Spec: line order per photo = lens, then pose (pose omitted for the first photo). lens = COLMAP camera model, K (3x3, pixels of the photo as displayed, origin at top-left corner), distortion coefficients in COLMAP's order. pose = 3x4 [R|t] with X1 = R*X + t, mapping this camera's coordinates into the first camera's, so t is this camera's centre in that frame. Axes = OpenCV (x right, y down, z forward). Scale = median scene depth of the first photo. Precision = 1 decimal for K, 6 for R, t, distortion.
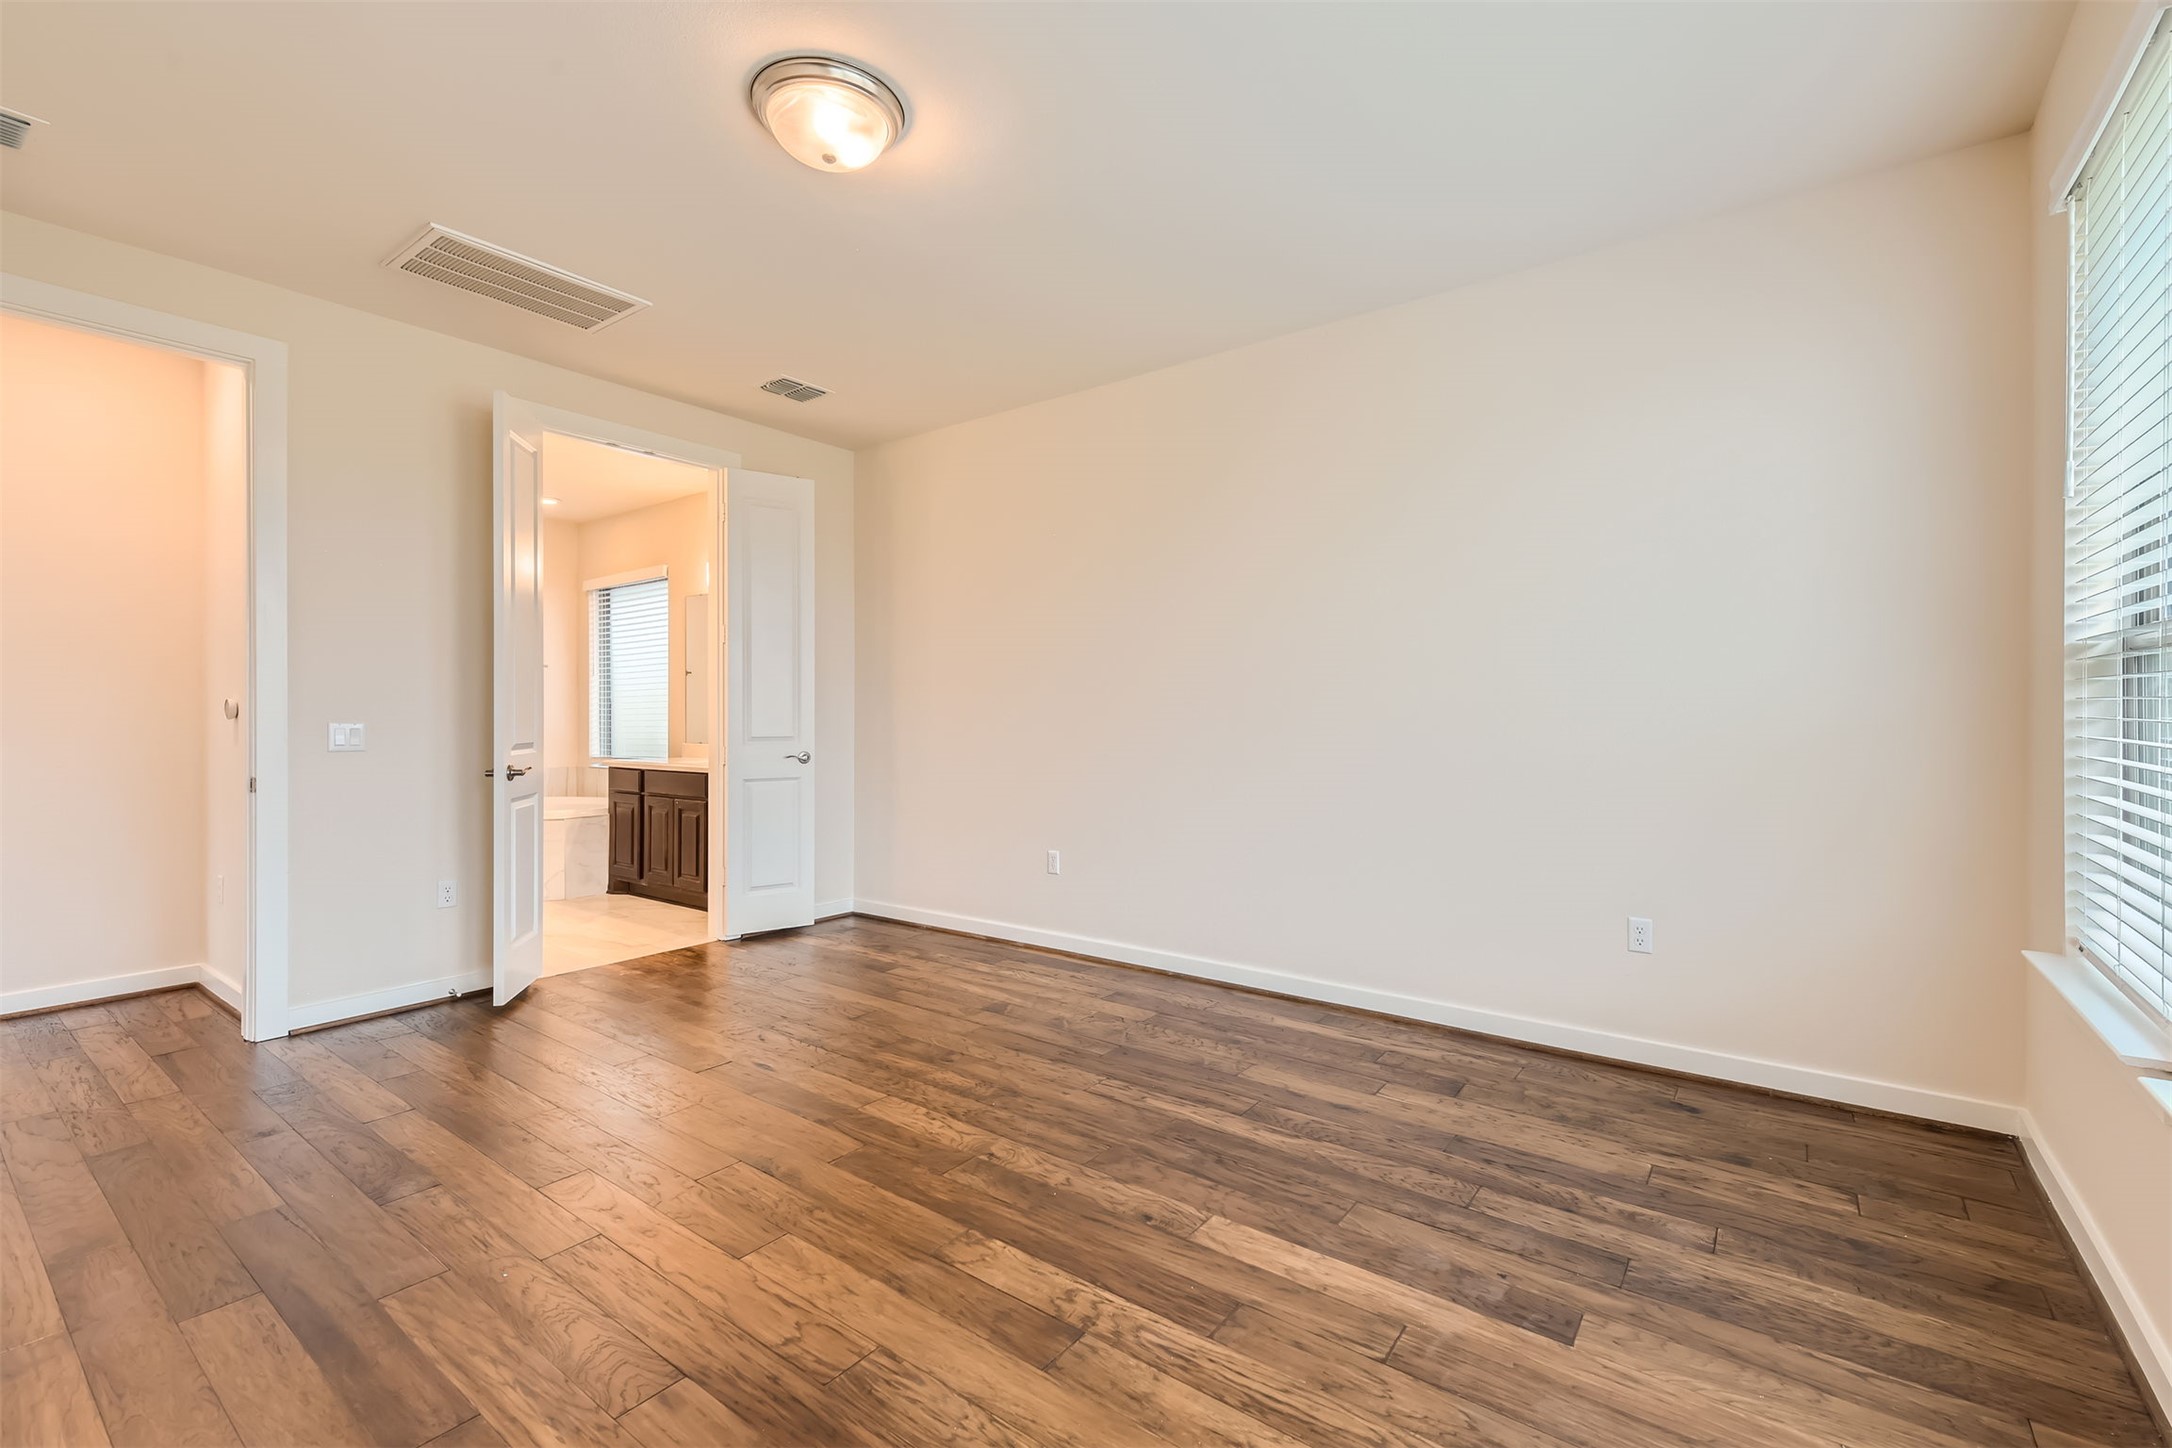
lens RADIAL K [[938.1, 0, 1092.7], [0, 938.1, 715.1], [0, 0, 1]] dist [-0.002545, -0.000330]
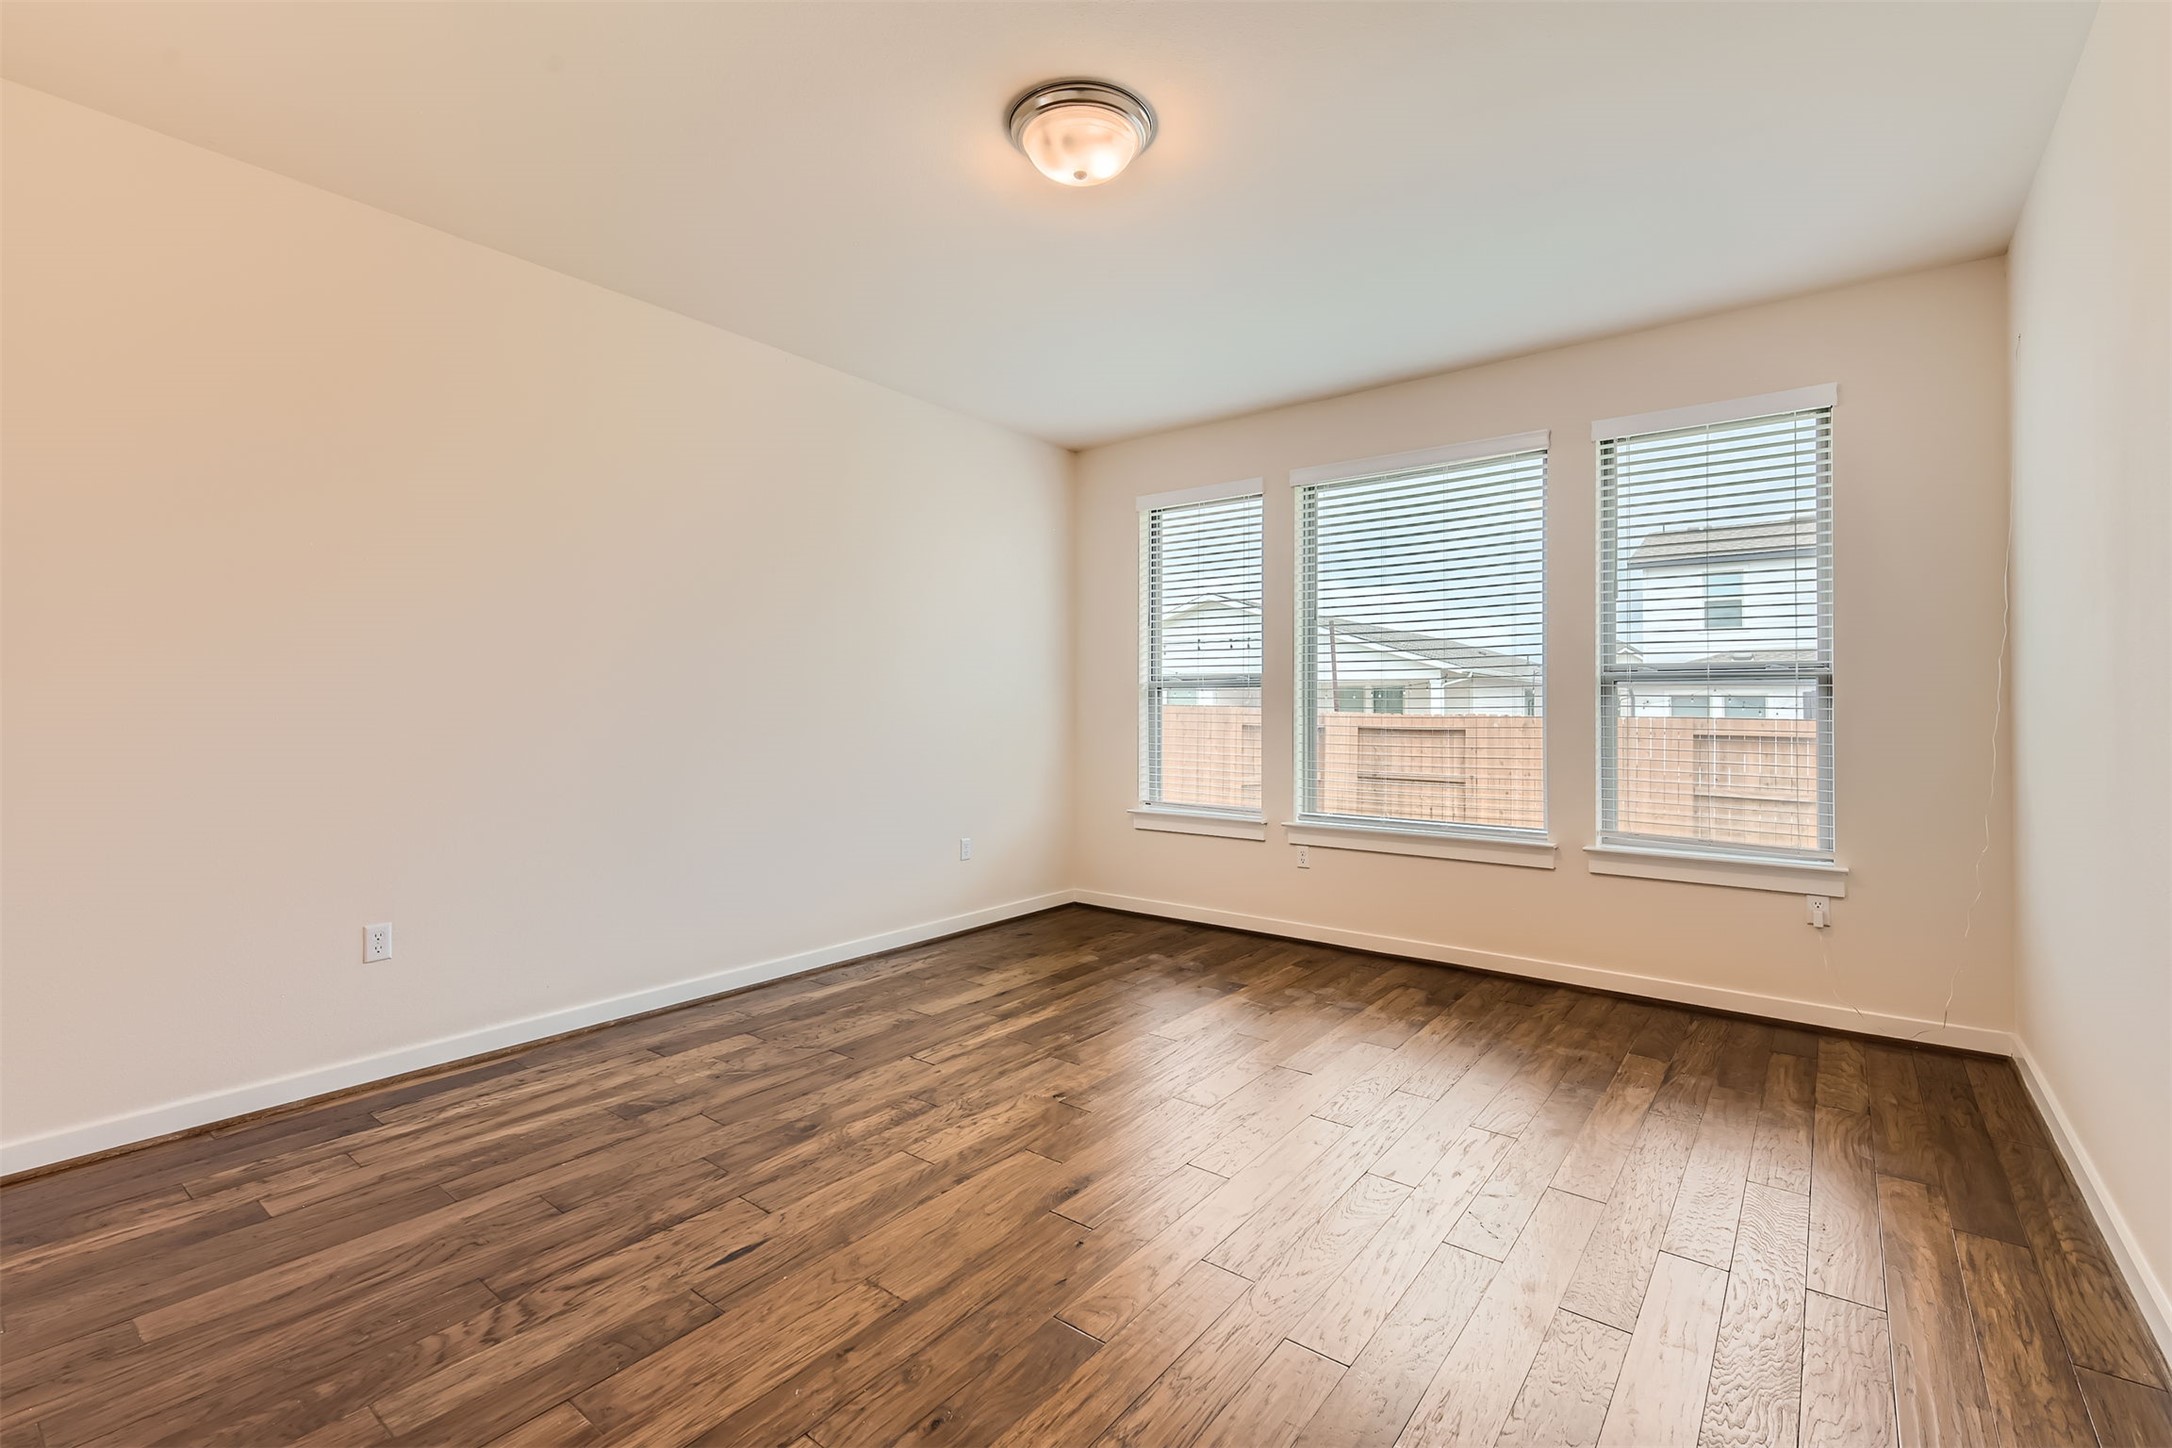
lens RADIAL K [[938.1, 0, 1094.1], [0, 938.1, 705.6], [0, 0, 1]] dist [-0.002545, -0.000330]
pose [[0.029167, -0.004401, 0.999565, -0.993174], [0.001569, 0.999989, 0.004357, -0.019487], [-0.999573, 0.001441, 0.029174, 0.712450]]
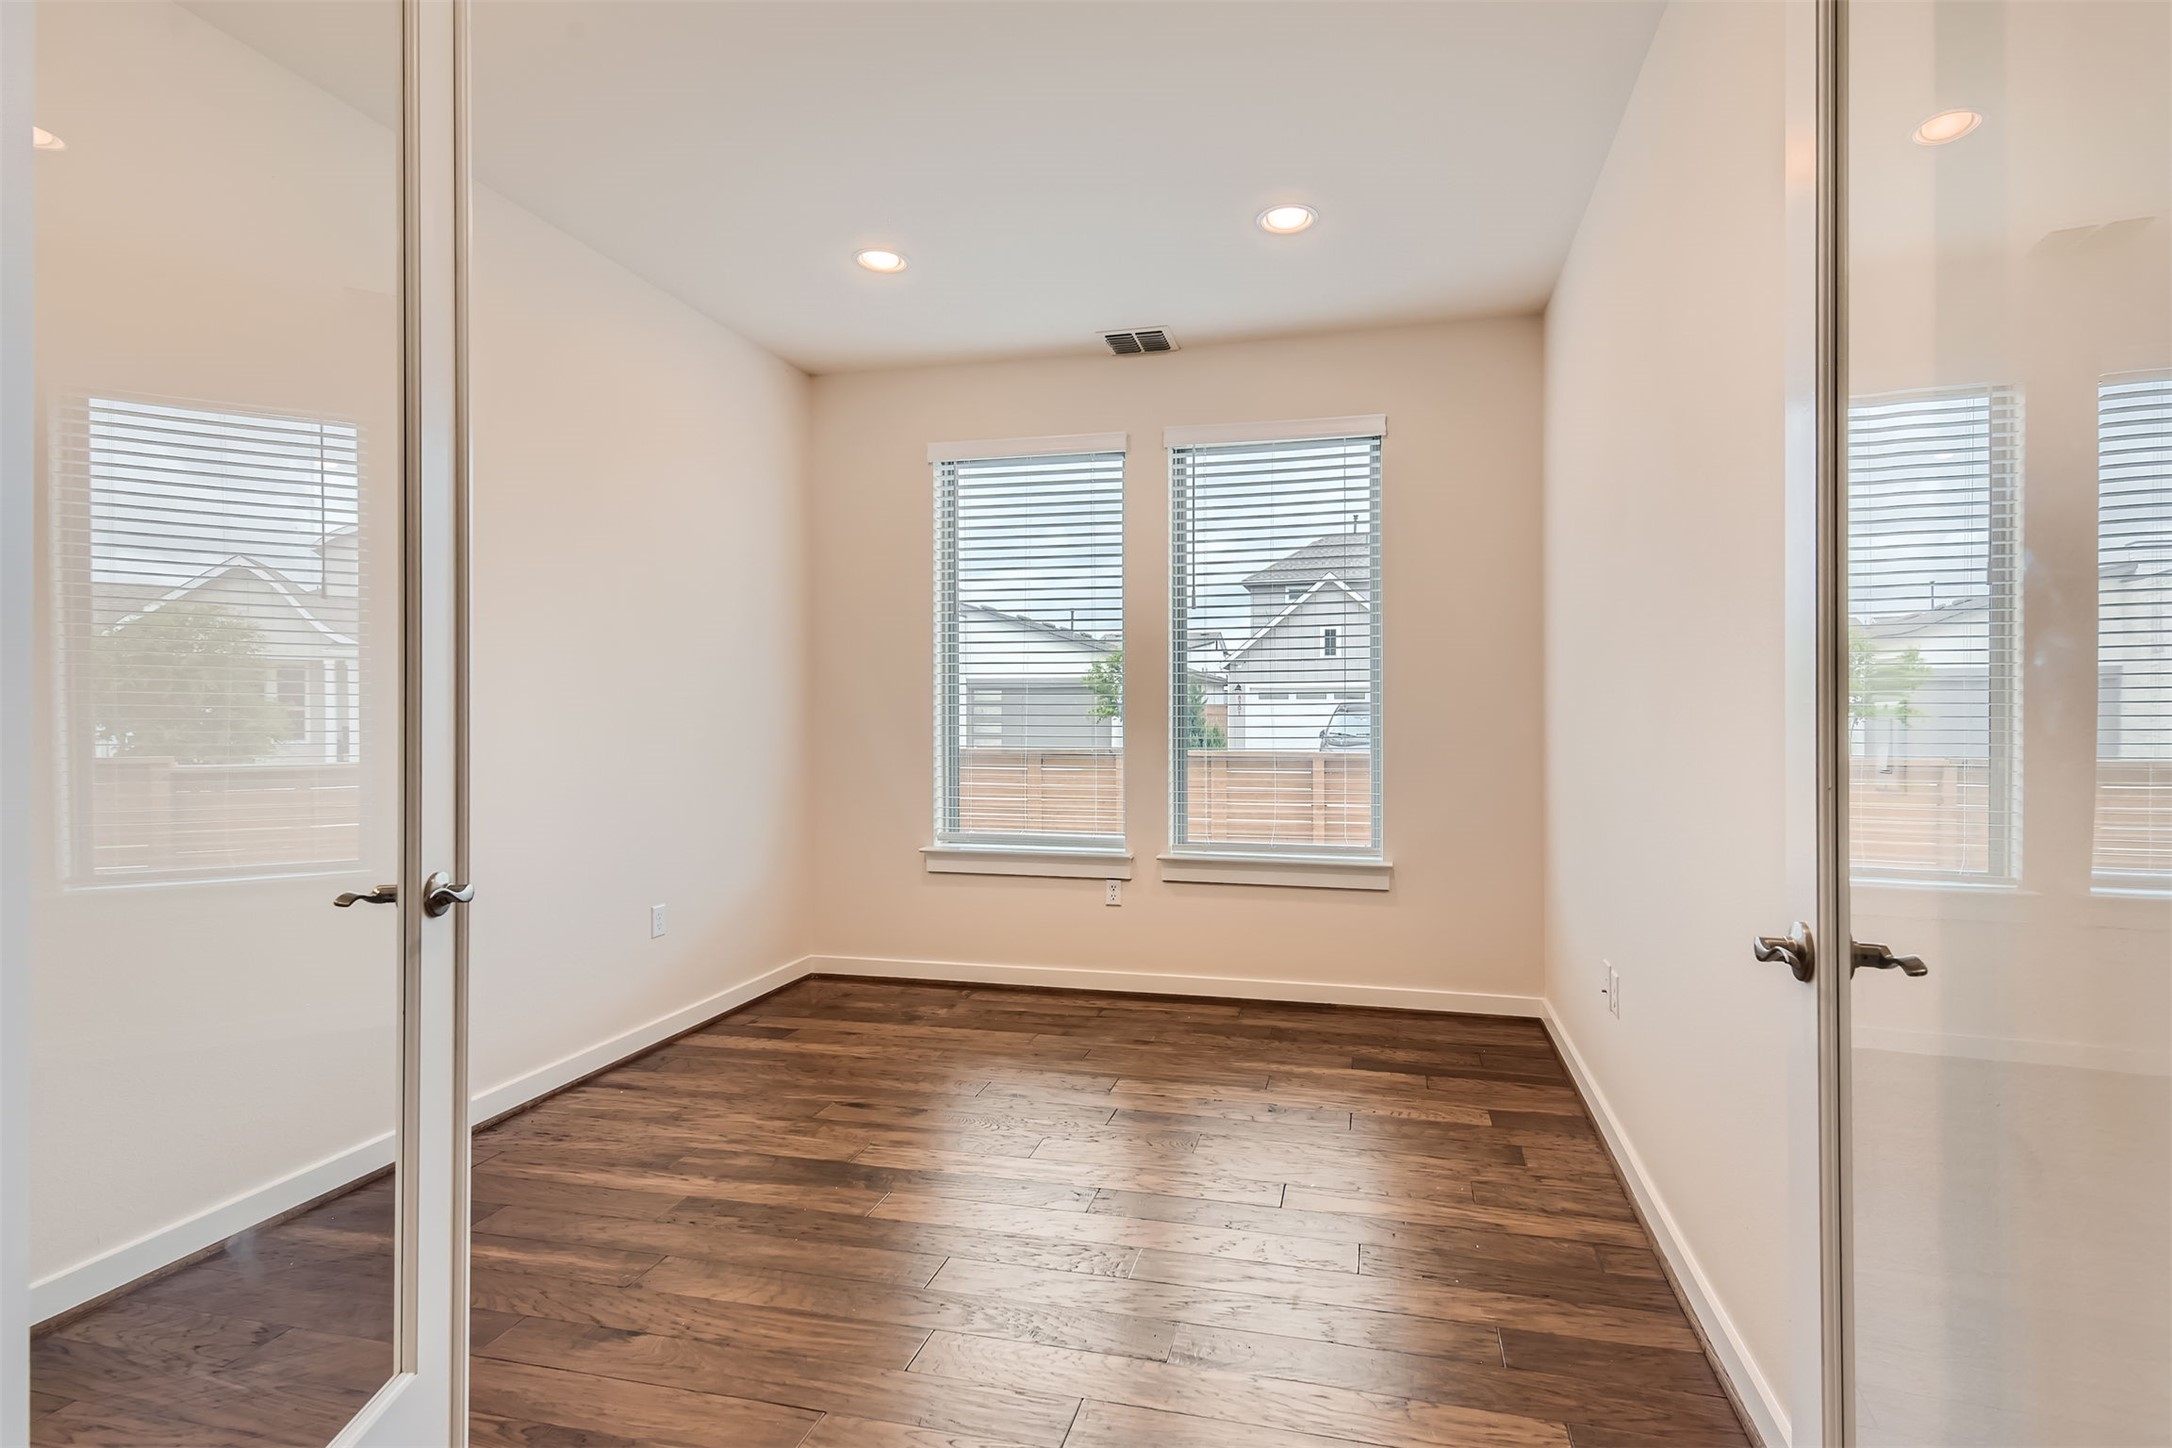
lens RADIAL K [[1056.3, 0, 1085.1], [0, 1056.3, 731.5], [0, 0, 1]] dist [0.001658, -0.000024]
pose [[-0.384233, -0.020290, 0.923013, -0.775739], [0.000223, 0.999756, 0.022070, -0.019762], [-0.923236, 0.008685, -0.384135, 1.005720]]
